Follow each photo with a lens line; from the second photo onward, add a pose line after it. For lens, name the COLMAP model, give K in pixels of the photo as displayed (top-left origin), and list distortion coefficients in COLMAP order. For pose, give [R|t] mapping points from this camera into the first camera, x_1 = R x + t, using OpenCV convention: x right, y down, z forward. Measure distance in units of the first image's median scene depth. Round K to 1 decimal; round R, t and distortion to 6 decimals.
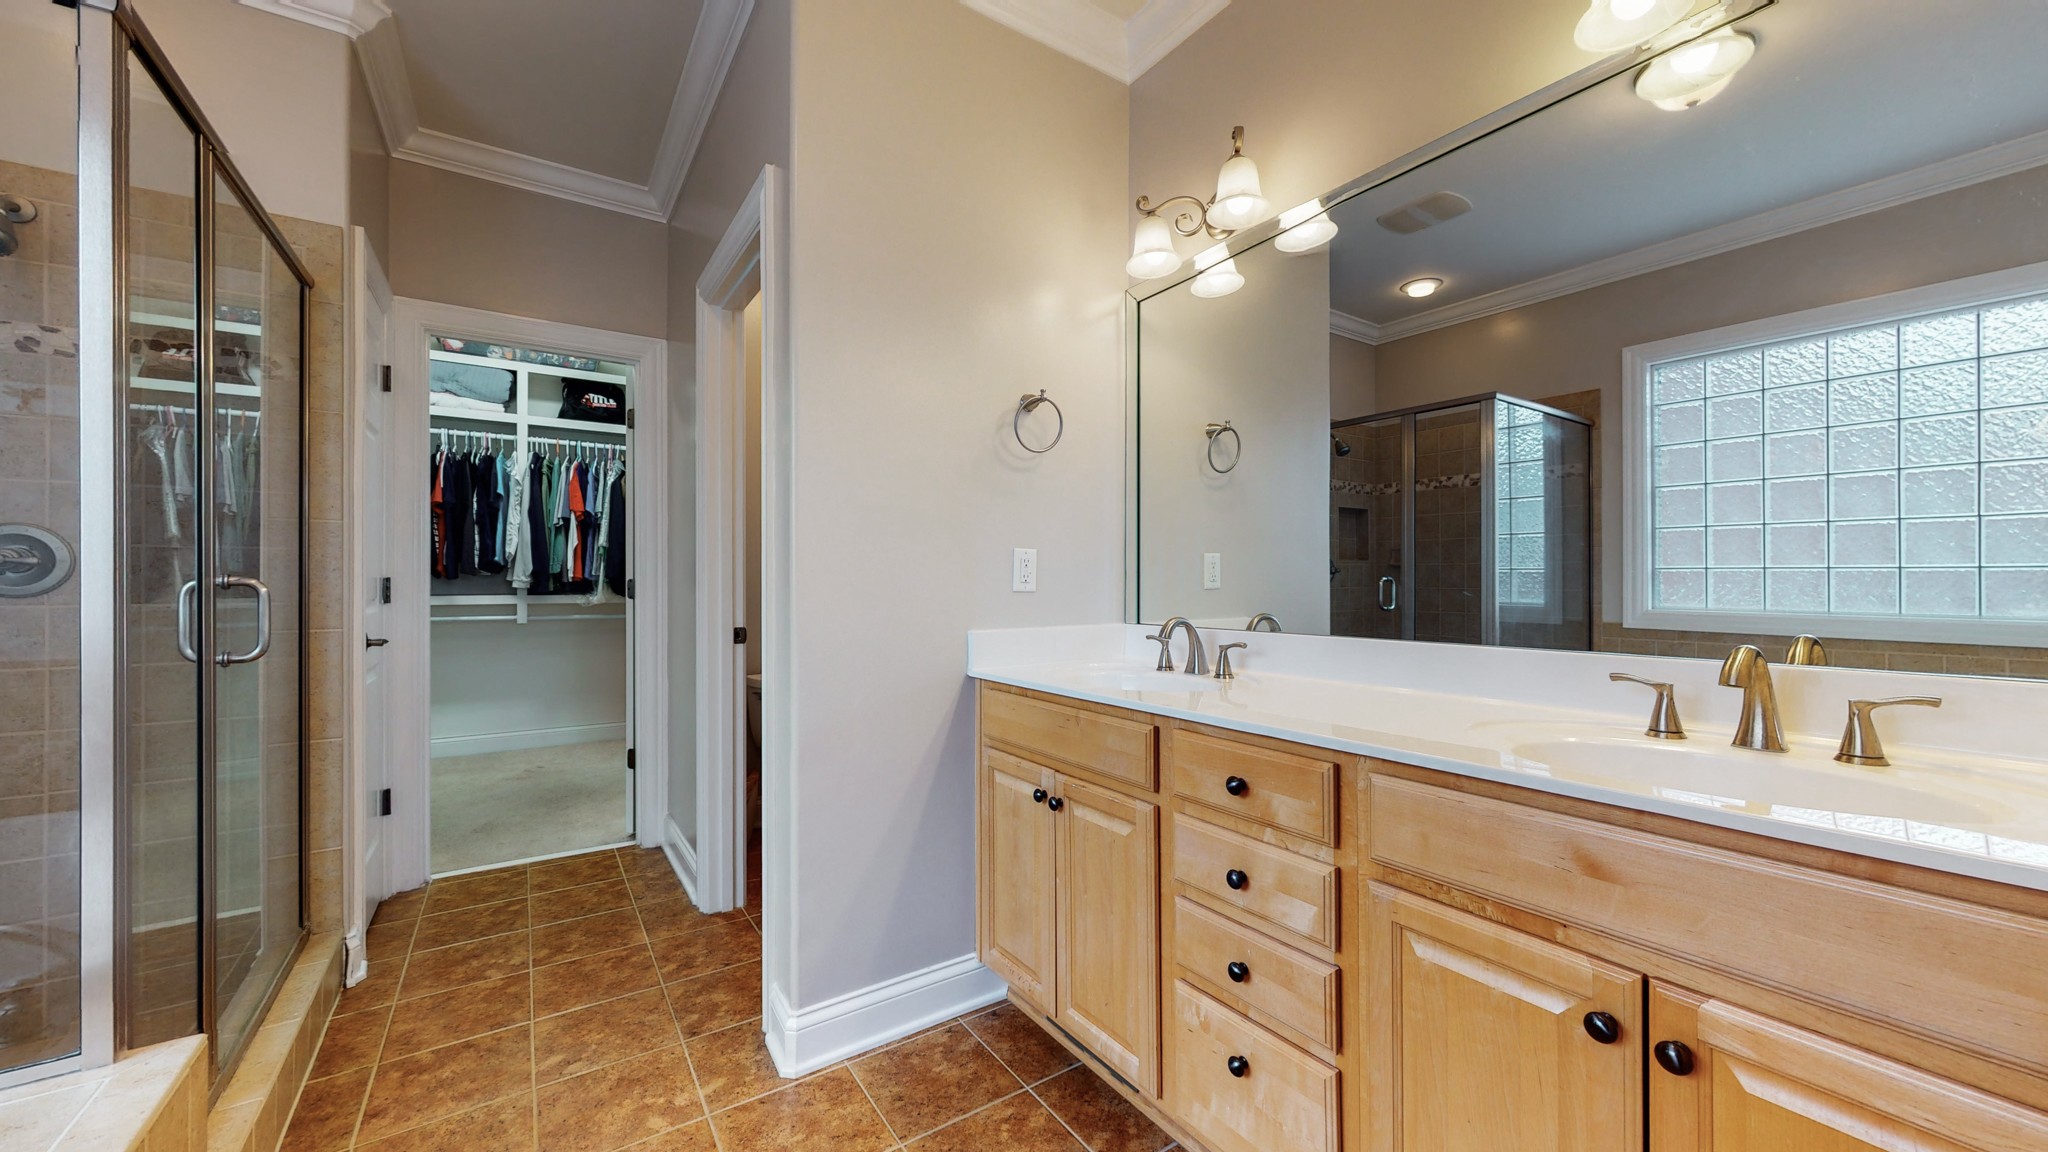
lens RADIAL K [[749.4, 0, 1022.9], [0, 749.4, 578.0], [0, 0, 1]] dist [-0.000196, 0.000042]
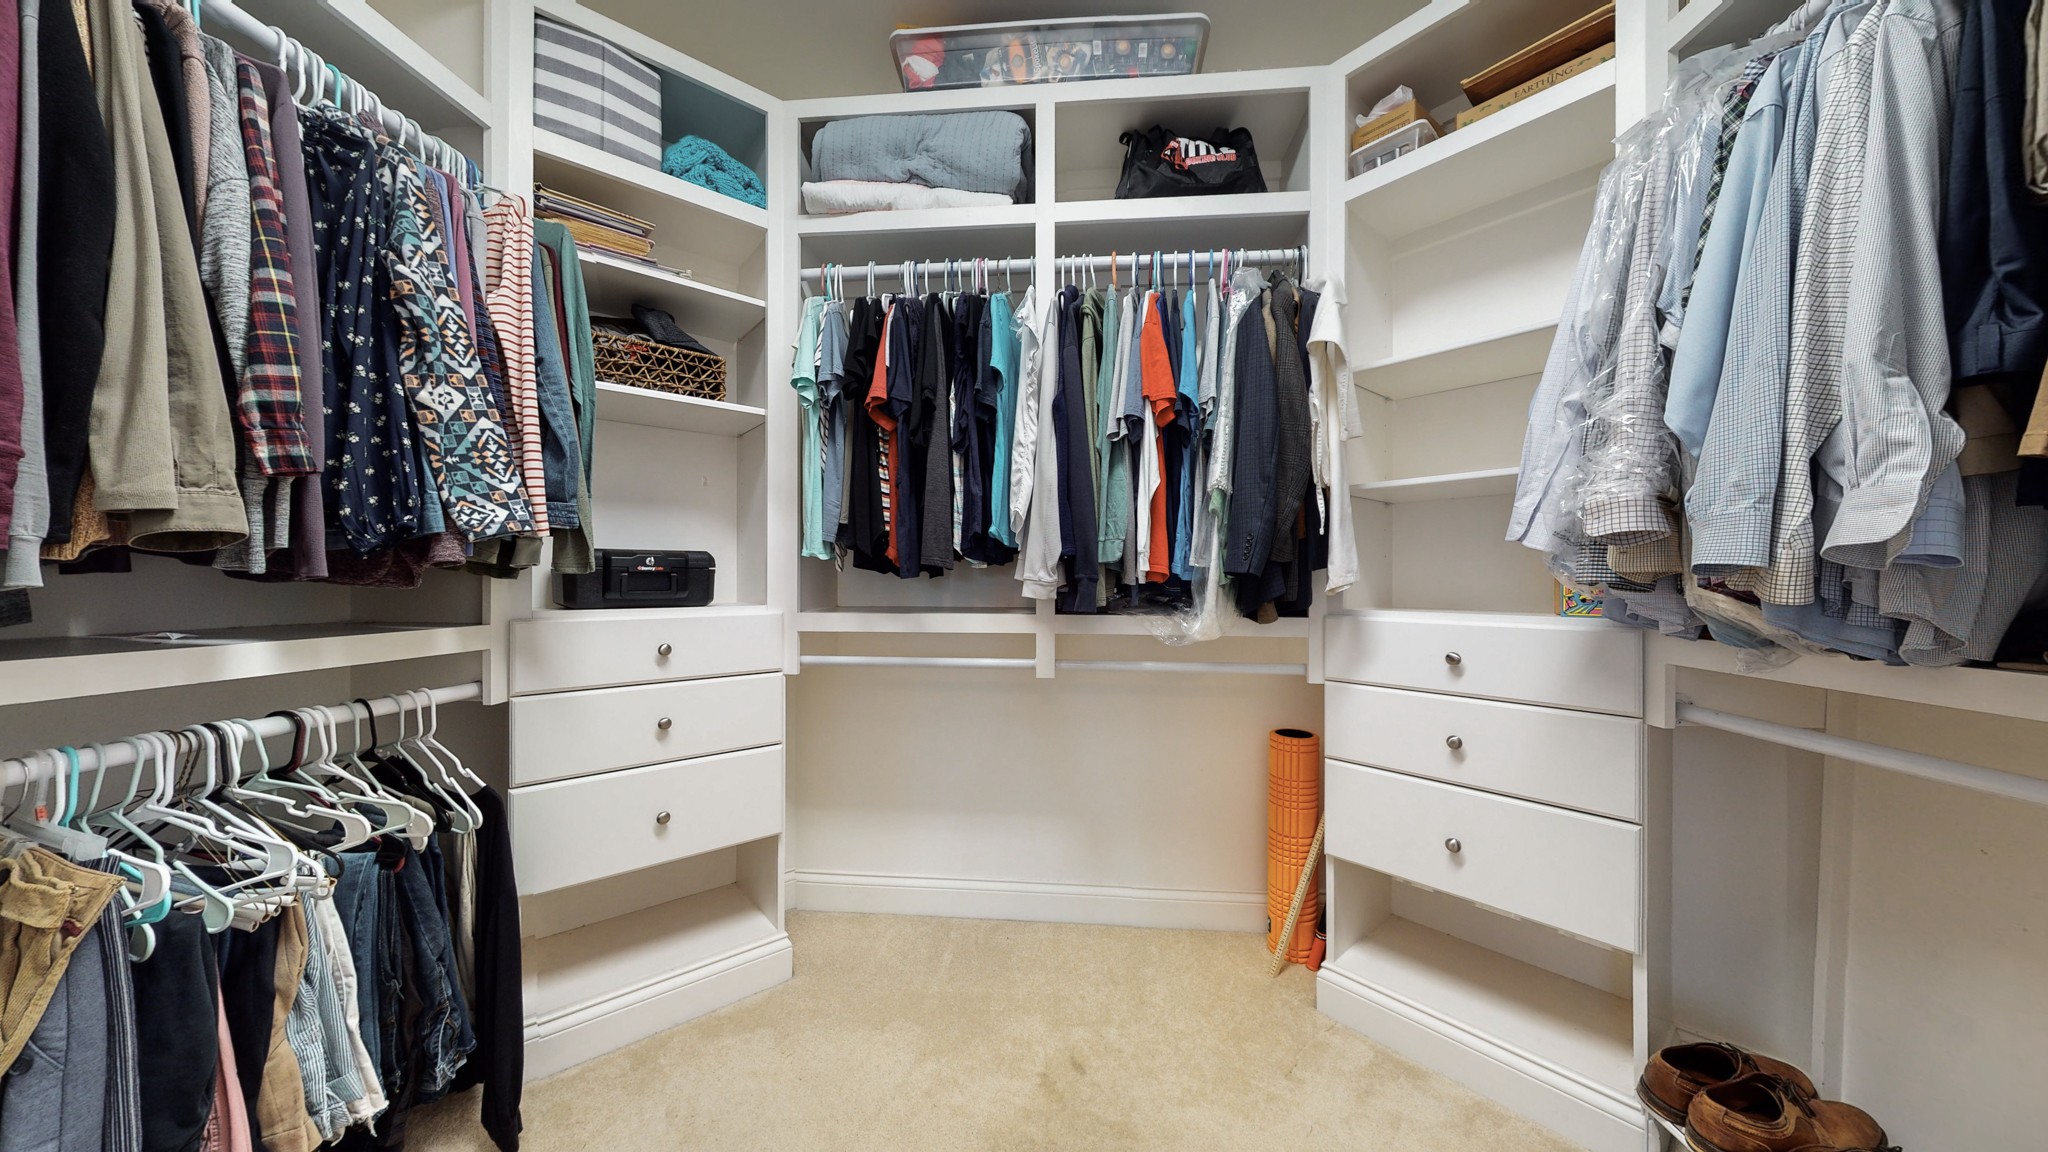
lens RADIAL K [[749.4, 0, 1022.9], [0, 749.4, 578.0], [0, 0, 1]] dist [-0.000196, 0.000042]
pose [[0.789959, -0.005519, -0.613135, -0.384743], [-0.000039, 0.999959, -0.009051, 0.005331], [0.613160, 0.007173, 0.789927, 0.606897]]
